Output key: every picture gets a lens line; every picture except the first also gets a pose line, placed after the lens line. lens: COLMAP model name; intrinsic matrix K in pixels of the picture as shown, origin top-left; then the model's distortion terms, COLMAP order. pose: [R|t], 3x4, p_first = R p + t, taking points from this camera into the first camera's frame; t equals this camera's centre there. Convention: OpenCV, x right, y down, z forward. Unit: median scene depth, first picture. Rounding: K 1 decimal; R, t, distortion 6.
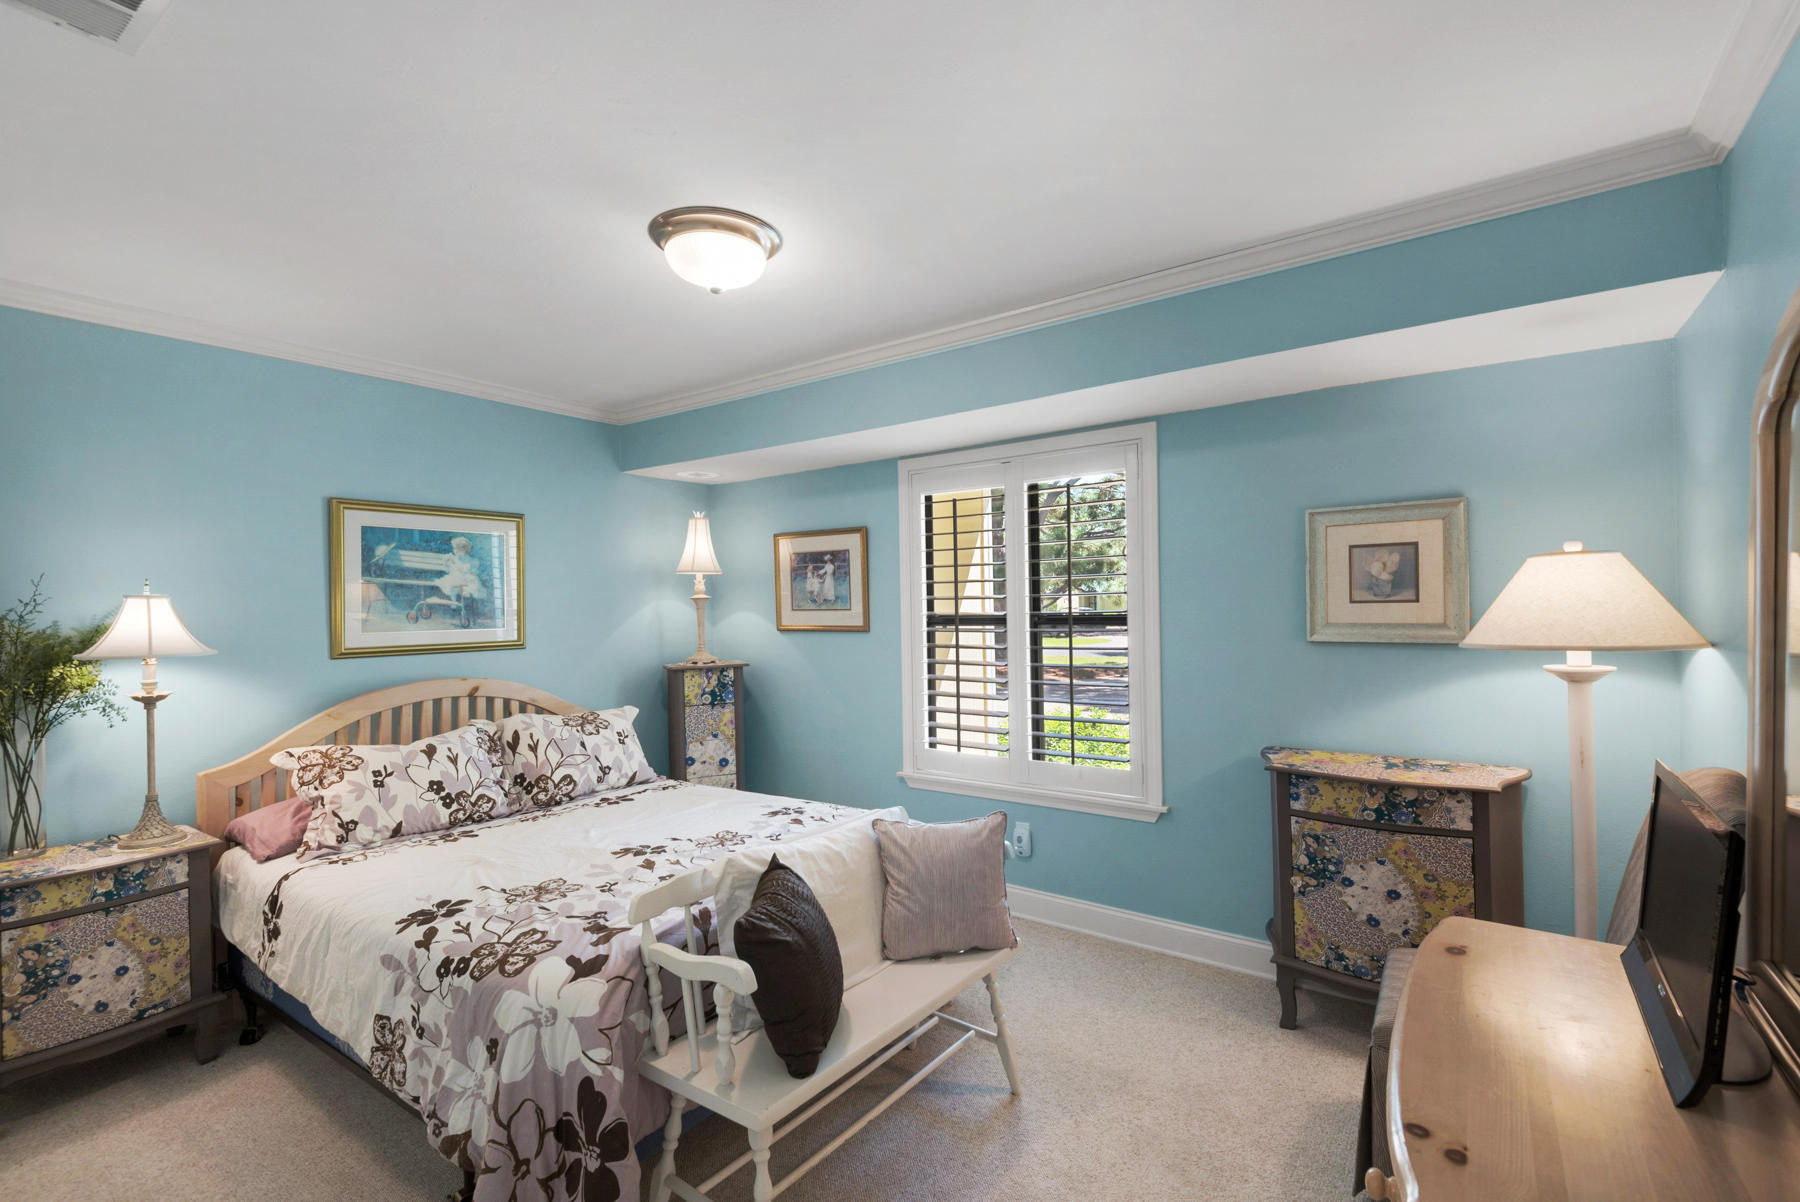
lens RADIAL K [[811.4, 0, 900.0], [0, 811.4, 601.0], [0, 0, 1]] dist [0.026291, -0.013331]
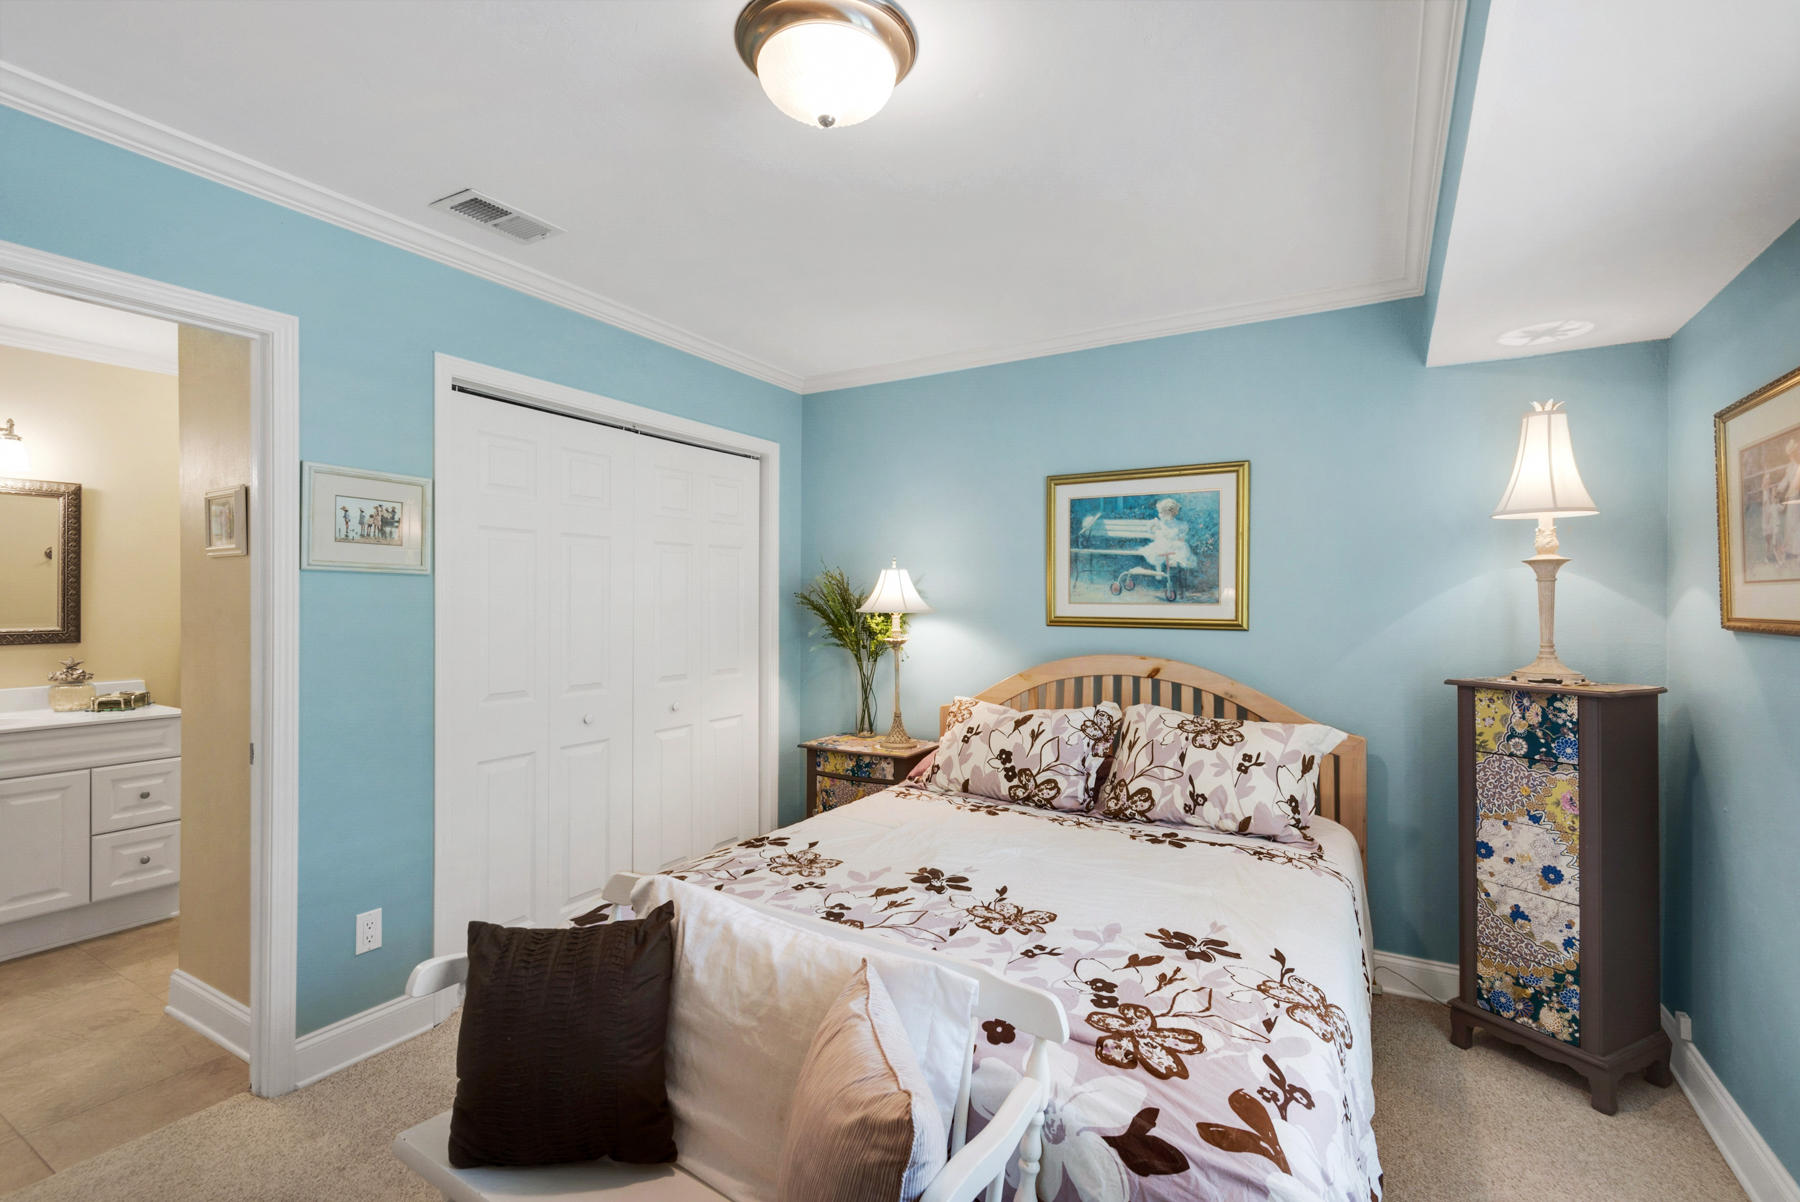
lens RADIAL K [[811.4, 0, 900.0], [0, 811.4, 601.0], [0, 0, 1]] dist [0.026291, -0.013331]
pose [[0.083487, 0.016837, -0.996367, 0.337839], [-0.004648, 0.999853, 0.016506, 0.020258], [0.996498, 0.003254, 0.083553, 0.673484]]
